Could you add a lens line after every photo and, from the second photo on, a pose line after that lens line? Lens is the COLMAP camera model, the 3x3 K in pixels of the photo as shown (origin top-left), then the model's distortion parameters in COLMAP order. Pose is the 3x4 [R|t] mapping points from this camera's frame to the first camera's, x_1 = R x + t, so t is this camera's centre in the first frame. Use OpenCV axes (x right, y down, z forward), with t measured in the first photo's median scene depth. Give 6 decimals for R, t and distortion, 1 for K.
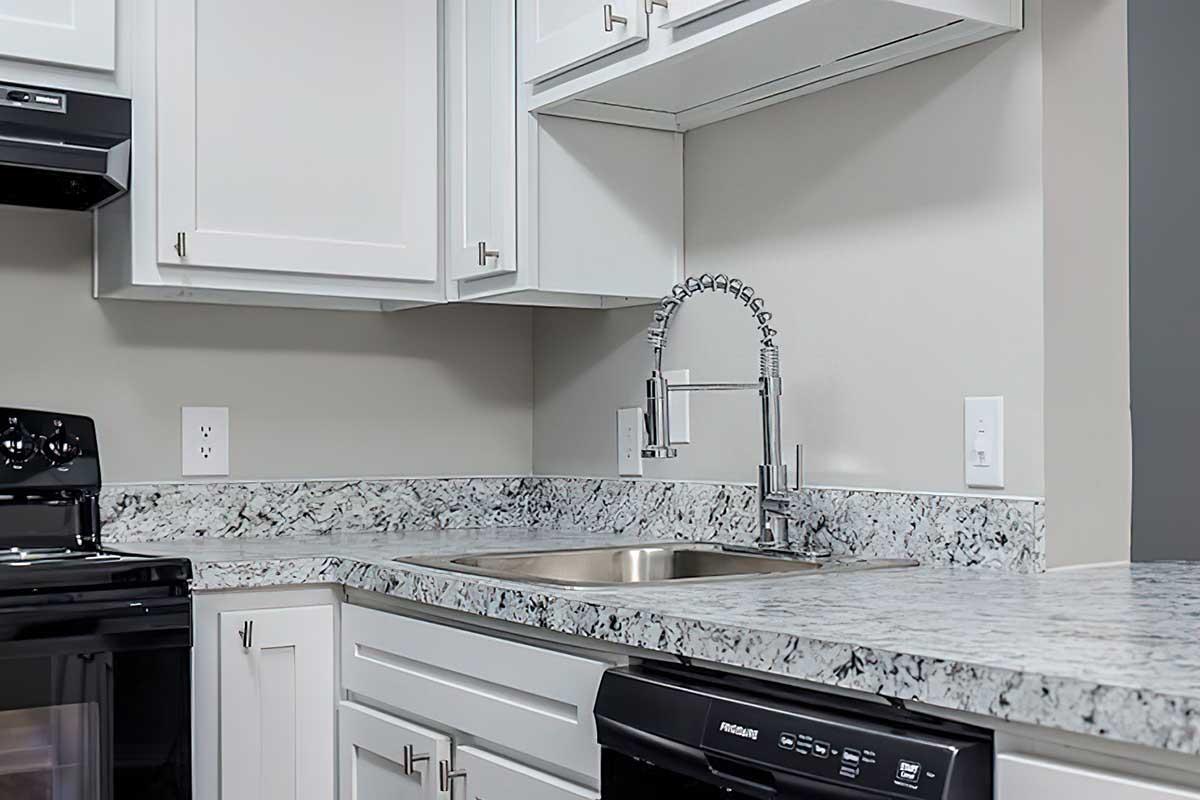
lens RADIAL K [[544.1, 0, 599.3], [0, 544.1, 385.4], [0, 0, 1]] dist [0.000620, 0.000011]
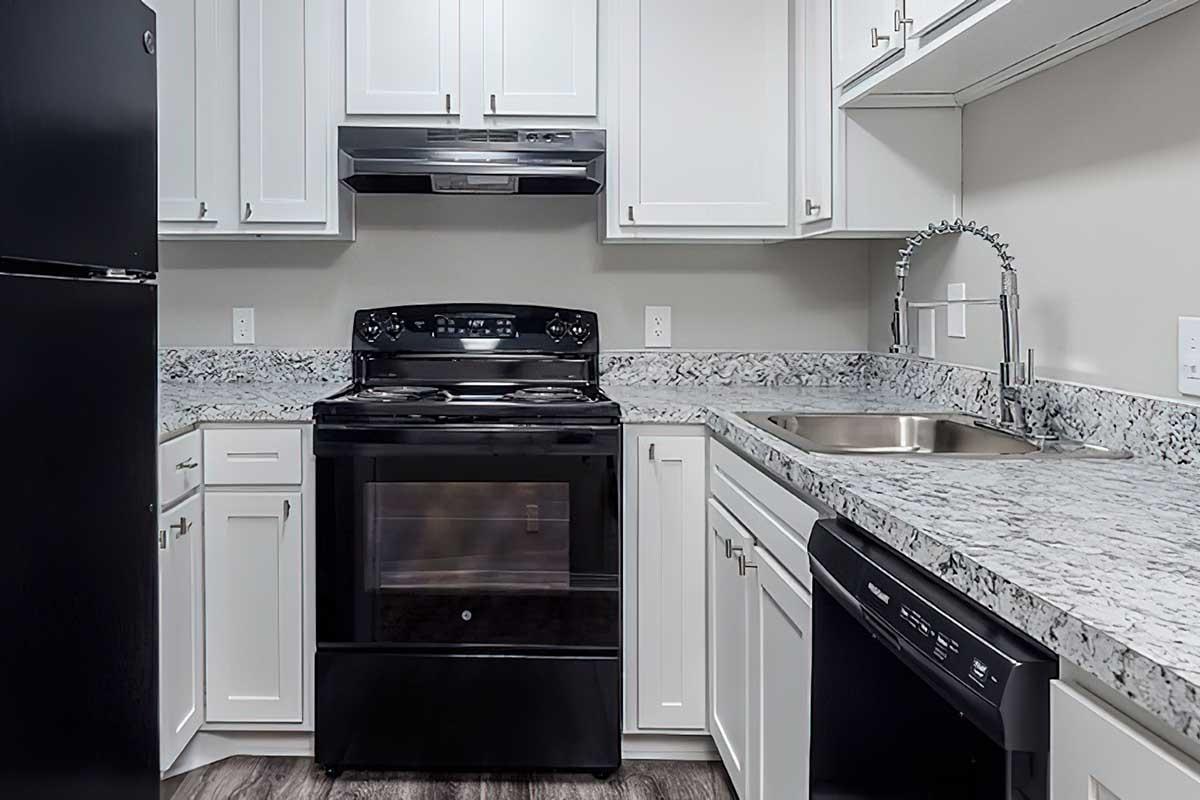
lens RADIAL K [[381.8, 0, 599.9], [0, 381.8, 344.2], [0, 0, 1]] dist [-0.000004, -0.000049]
pose [[0.966677, 0.001952, -0.255994, -0.392015], [-0.001048, 0.999993, 0.003669, 0.100681], [0.255999, -0.003279, 0.966672, -0.119919]]
